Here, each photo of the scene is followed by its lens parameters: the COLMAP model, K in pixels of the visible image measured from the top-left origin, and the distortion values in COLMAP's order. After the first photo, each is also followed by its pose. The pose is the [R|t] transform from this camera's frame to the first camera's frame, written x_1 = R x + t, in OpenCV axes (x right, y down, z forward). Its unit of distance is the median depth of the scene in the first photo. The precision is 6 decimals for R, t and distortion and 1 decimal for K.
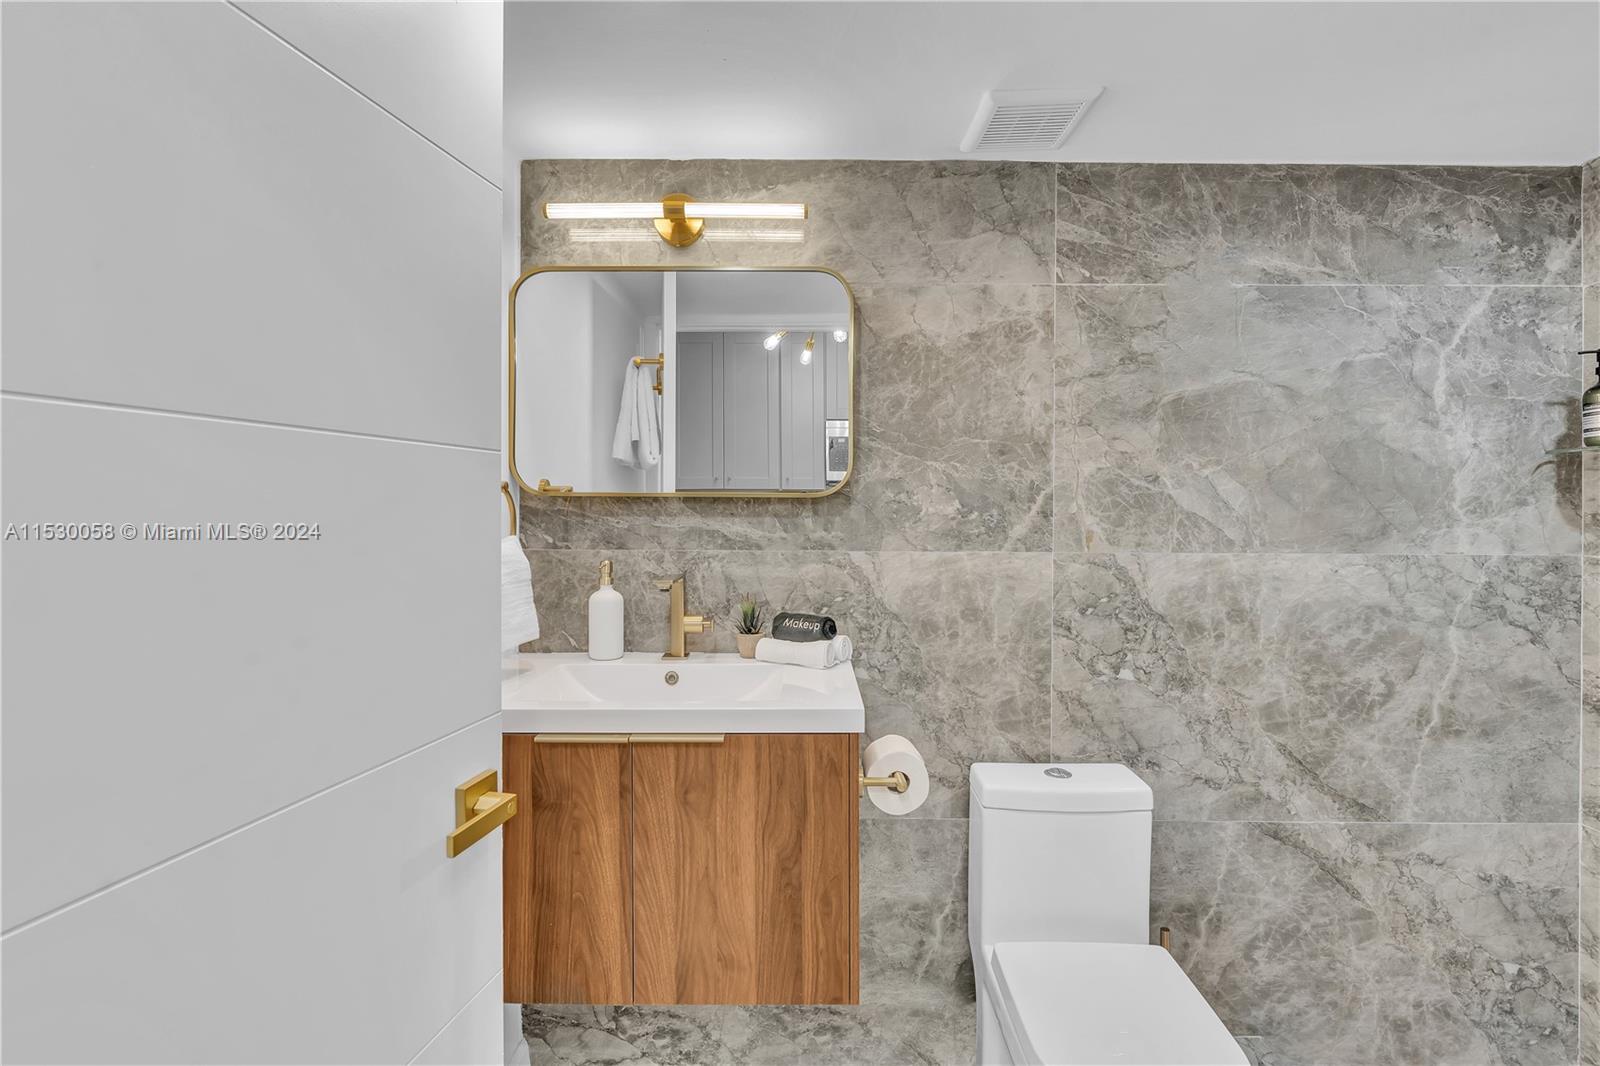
lens RADIAL K [[726.5, 0, 795.0], [0, 726.5, 524.7], [0, 0, 1]] dist [-0.018583, 0.005249]
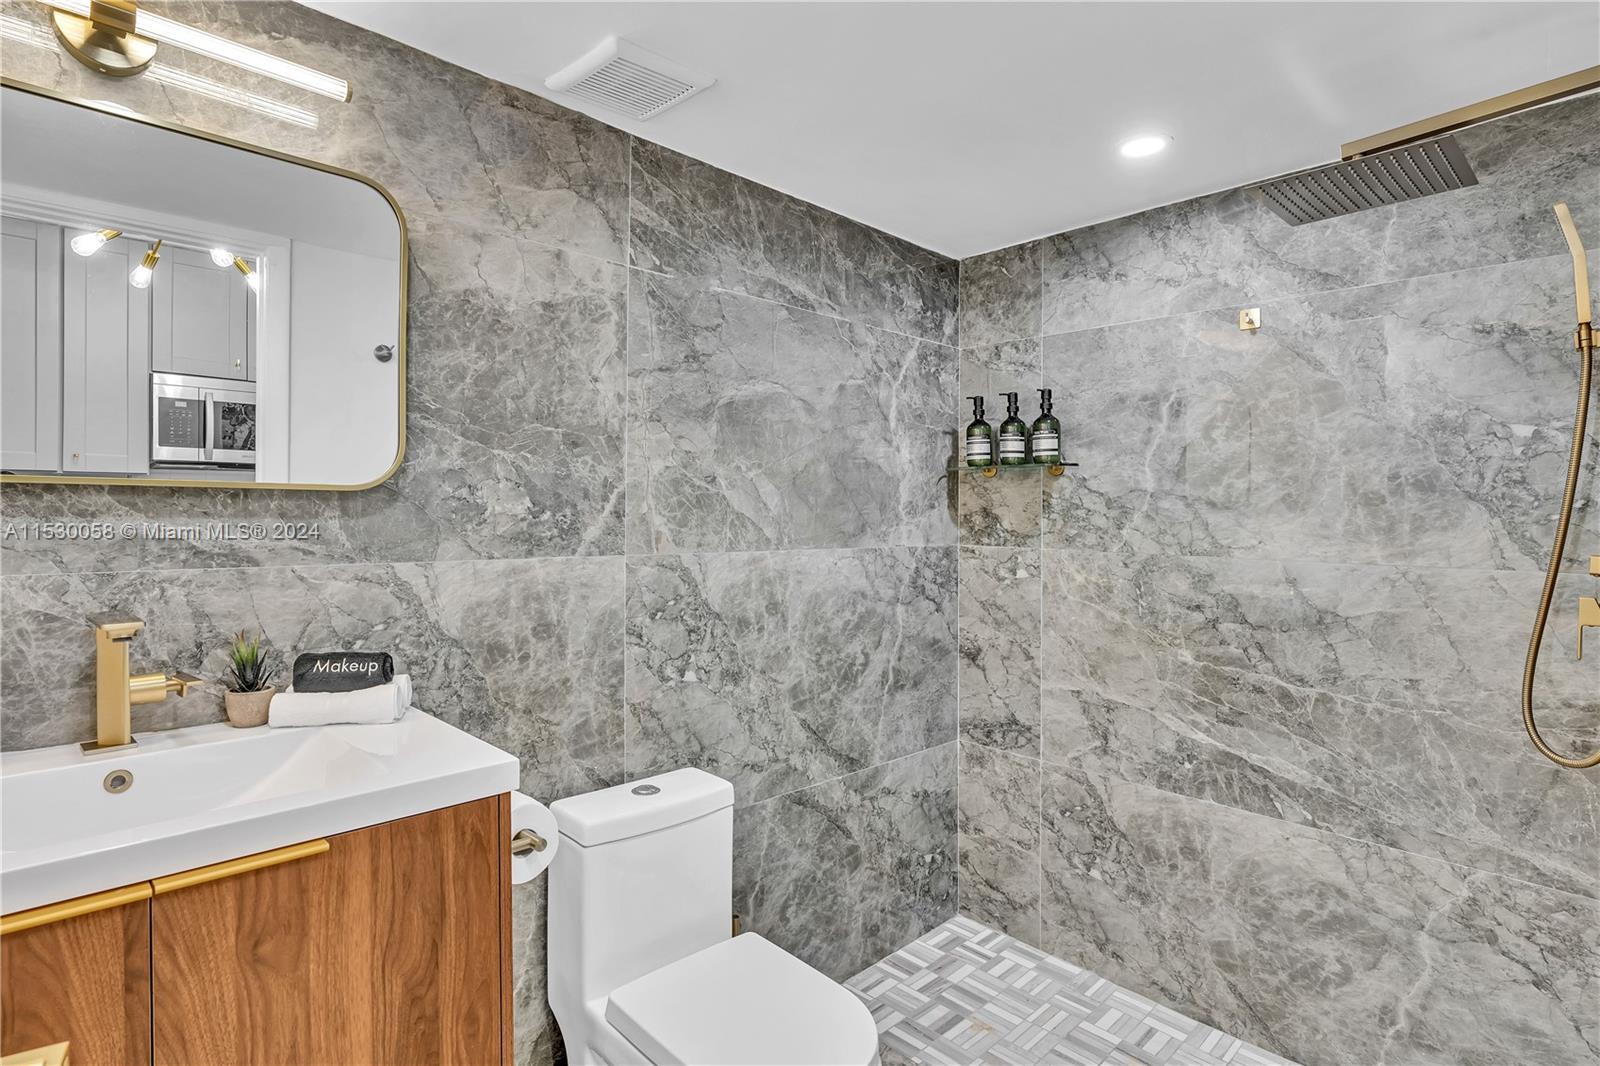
lens RADIAL K [[805.5, 0, 829.9], [0, 805.5, 531.8], [0, 0, 1]] dist [-0.015854, 0.003378]
pose [[0.708584, -0.013007, 0.705507, -0.179622], [0.005167, 0.999899, 0.013245, -0.004137], [-0.705608, -0.005740, 0.708579, 0.084869]]
